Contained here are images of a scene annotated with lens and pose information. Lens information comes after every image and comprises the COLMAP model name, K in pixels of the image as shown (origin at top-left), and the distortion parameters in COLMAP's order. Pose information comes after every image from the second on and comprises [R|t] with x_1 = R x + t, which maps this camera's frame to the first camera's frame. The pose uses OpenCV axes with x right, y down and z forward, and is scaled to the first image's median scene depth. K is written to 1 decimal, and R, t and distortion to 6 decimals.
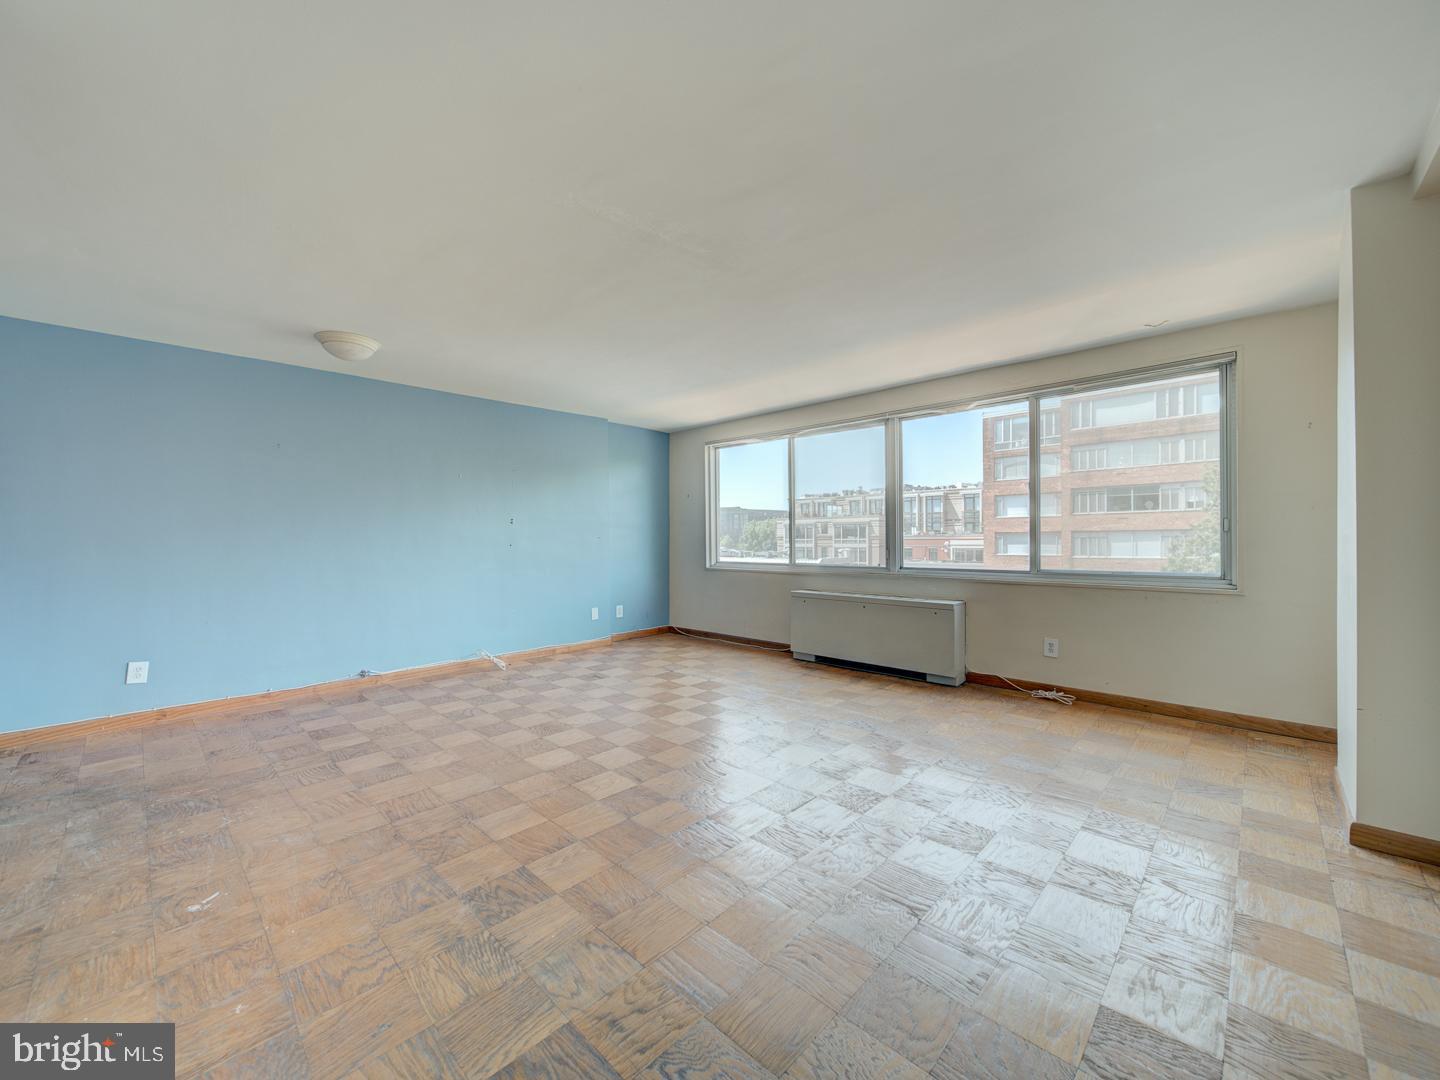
lens RADIAL K [[566.0, 0, 721.7], [0, 566.0, 535.3], [0, 0, 1]] dist [-0.000507, -0.001884]
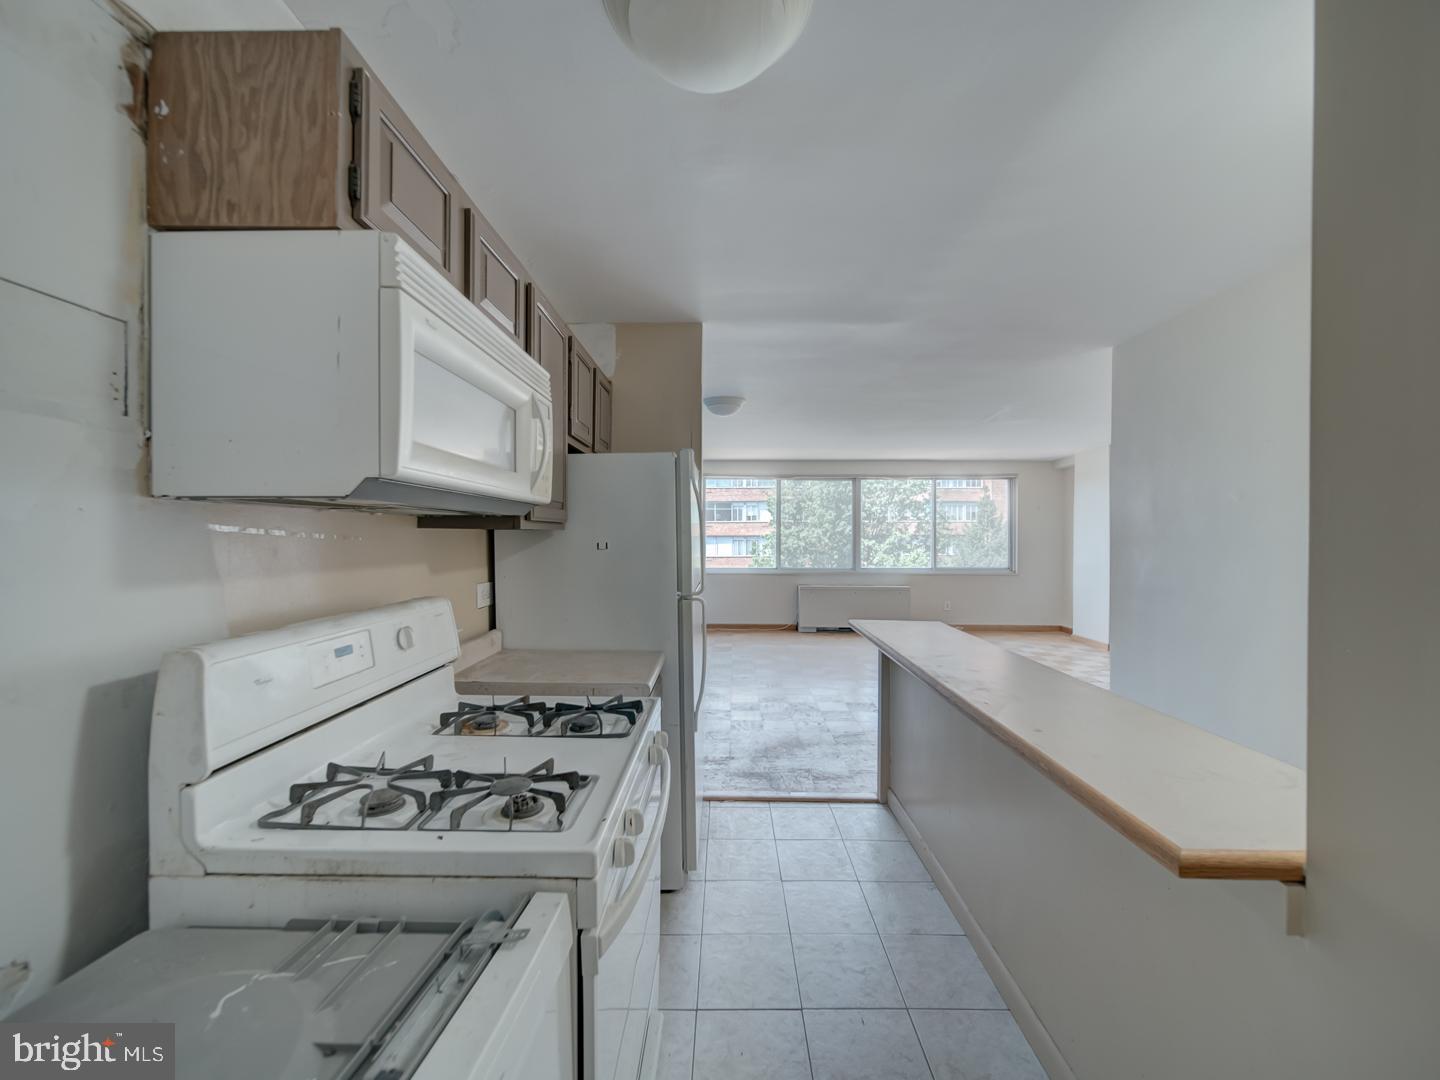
lens RADIAL K [[566.0, 0, 724.3], [0, 566.0, 542.2], [0, 0, 1]] dist [-0.000507, -0.001884]
pose [[0.734355, 0.002786, 0.678760, -1.031059], [-0.010508, 0.999918, 0.007264, -0.025829], [-0.678684, -0.012466, 0.734325, 0.049251]]
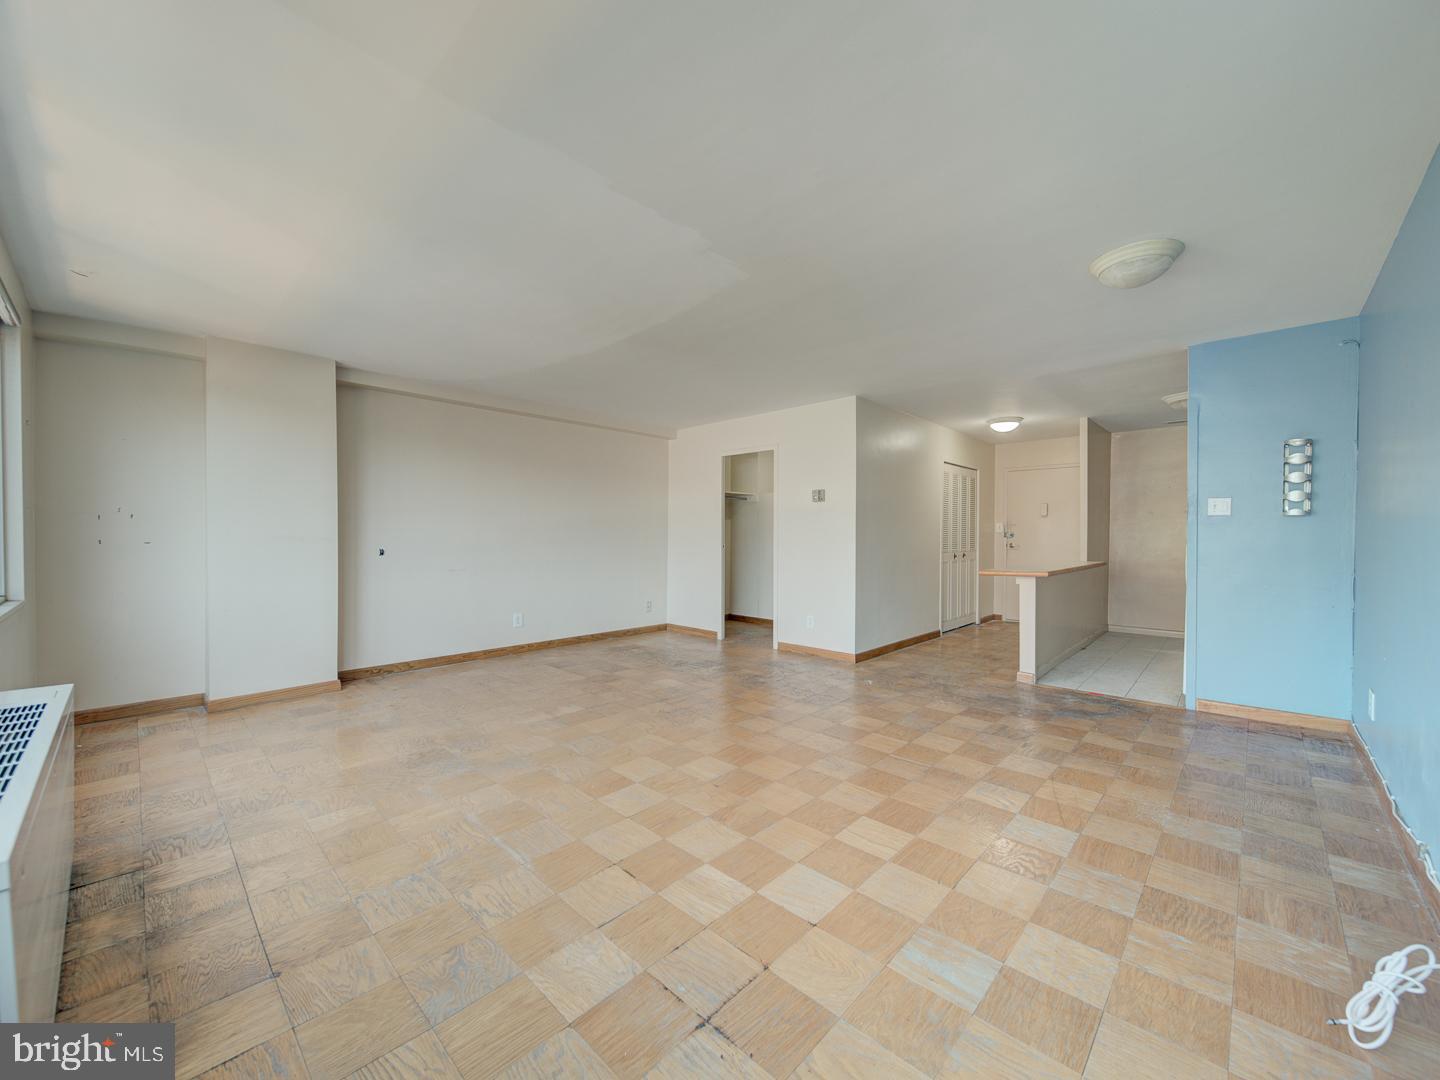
lens RADIAL K [[566.0, 0, 724.8], [0, 566.0, 543.4], [0, 0, 1]] dist [-0.000507, -0.001884]
pose [[-0.999967, 0.007719, -0.002498, -0.097579], [0.007701, 0.999945, 0.007129, 0.006917], [0.002553, 0.007110, -0.999971, 1.176627]]
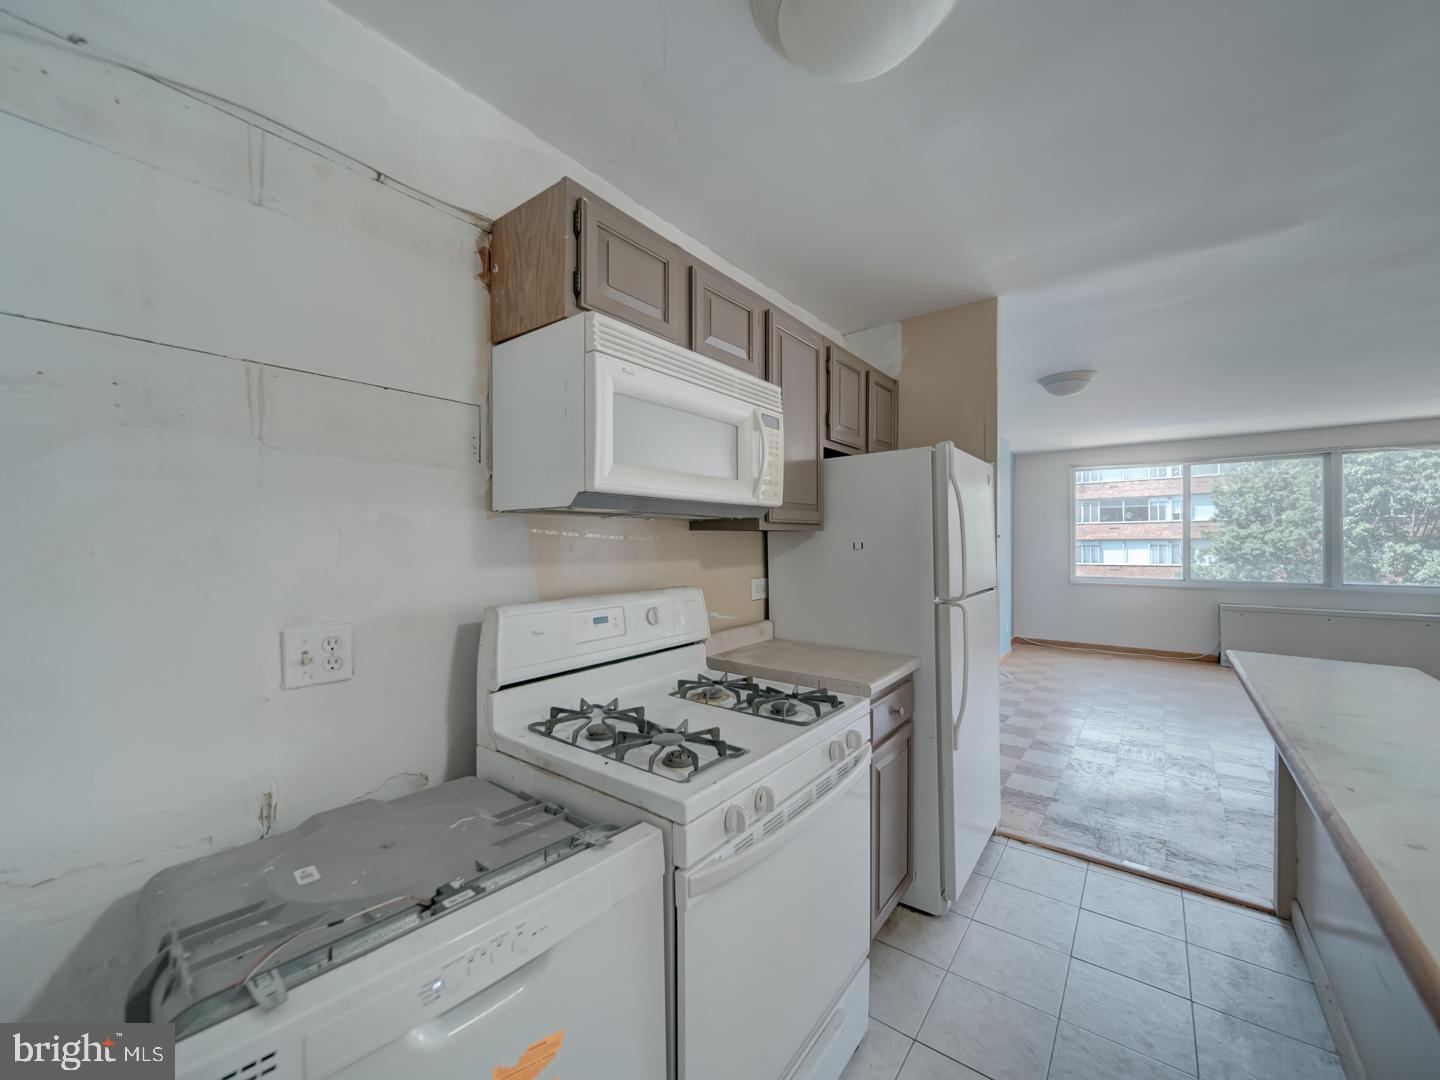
lens RADIAL K [[566.0, 0, 723.2], [0, 566.0, 542.9], [0, 0, 1]] dist [-0.000507, -0.001884]
pose [[0.994594, 0.005144, 0.103713, -0.961653], [-0.005759, 0.999968, 0.005632, -0.023524], [-0.103680, -0.006199, 0.994591, 0.008166]]
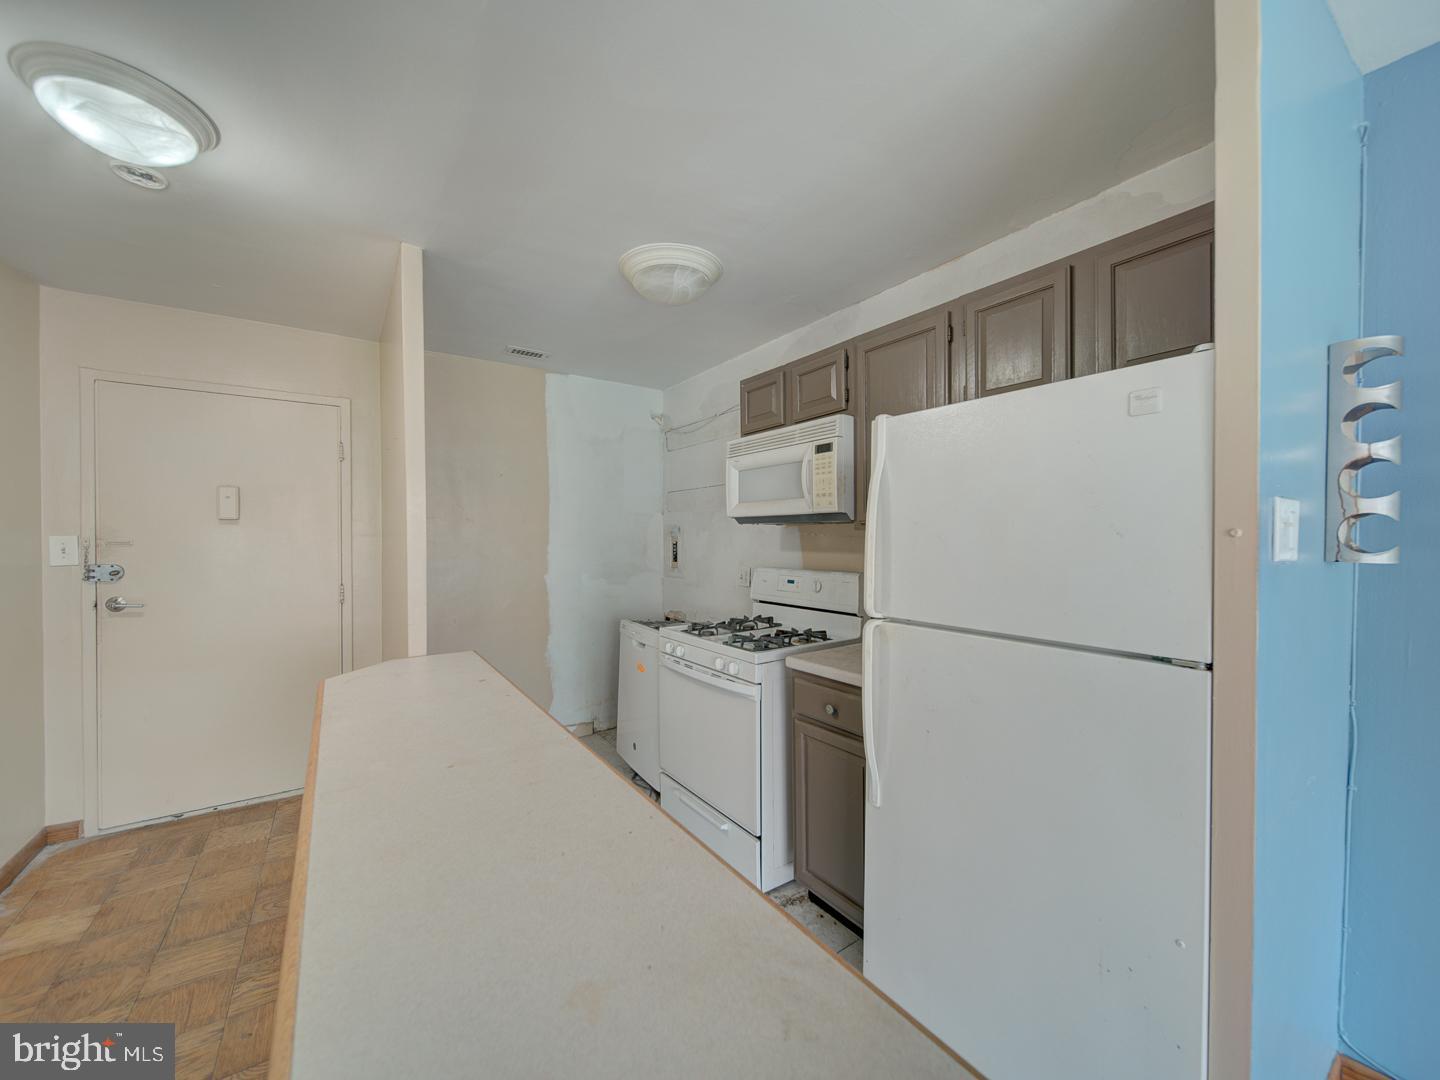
lens RADIAL K [[566.0, 0, 726.4], [0, 566.0, 542.3], [0, 0, 1]] dist [-0.000507, -0.001884]
pose [[-0.207648, 0.019833, -0.978003, -0.471634], [0.007965, 0.999796, 0.018584, -0.029445], [0.978171, -0.003931, -0.207763, 0.344746]]
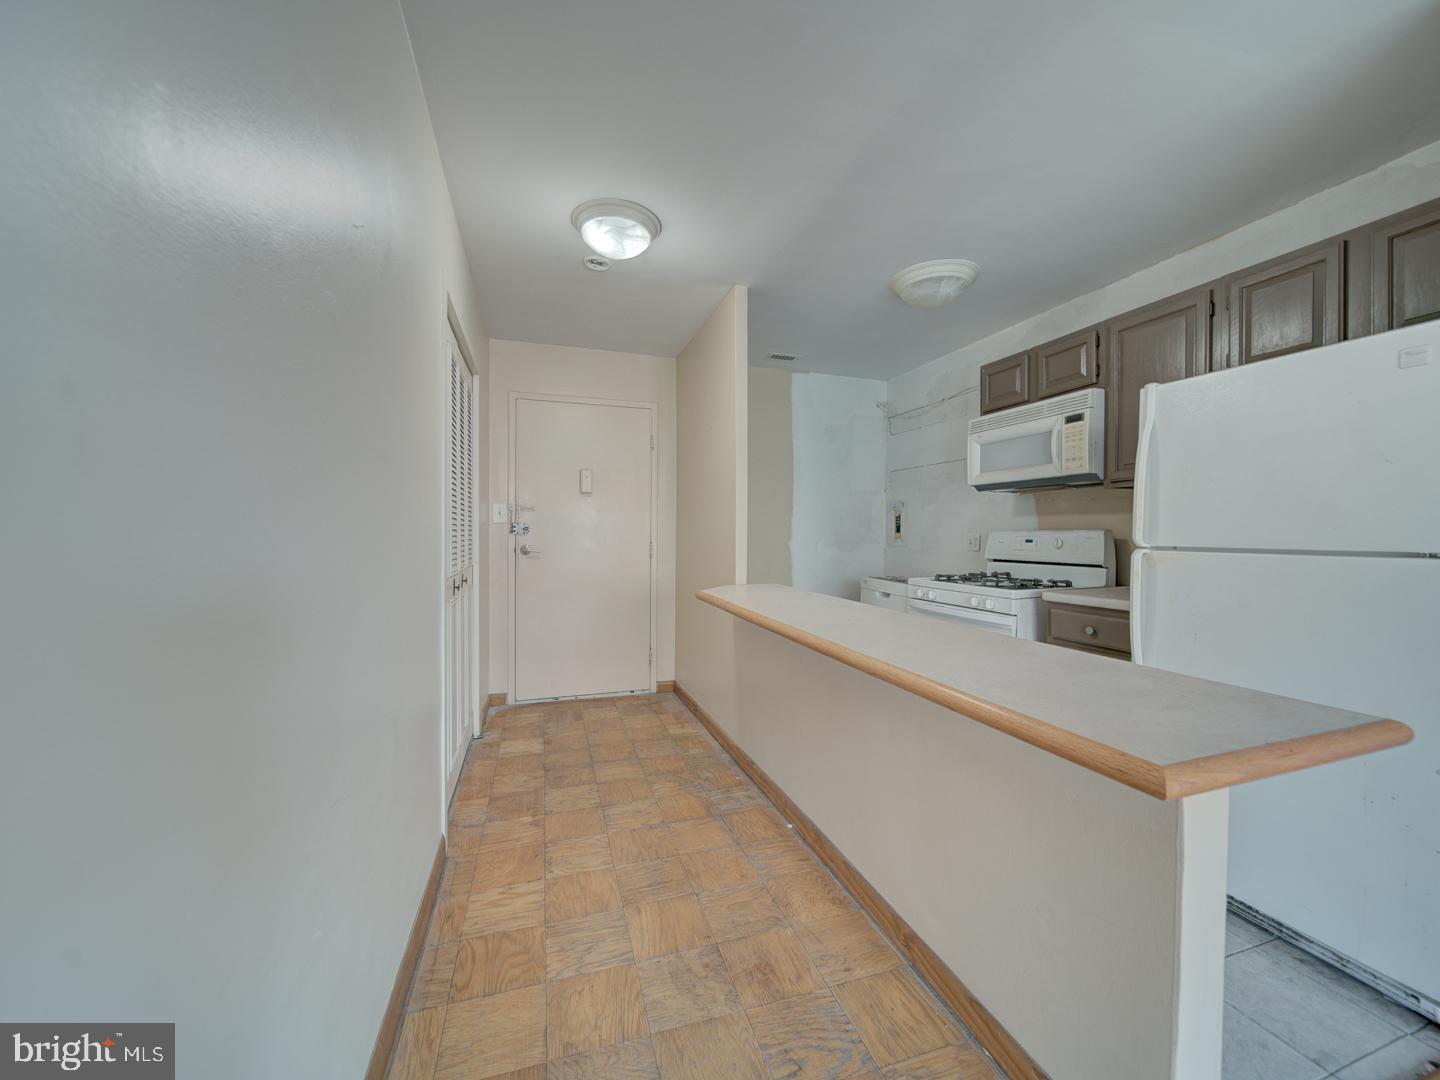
lens RADIAL K [[566.0, 0, 724.7], [0, 566.0, 541.4], [0, 0, 1]] dist [-0.000507, -0.001884]
pose [[-0.475528, 0.022188, -0.879421, -0.325504], [0.004679, 0.999732, 0.022693, 0.002287], [0.879688, 0.006677, -0.475504, 0.295585]]
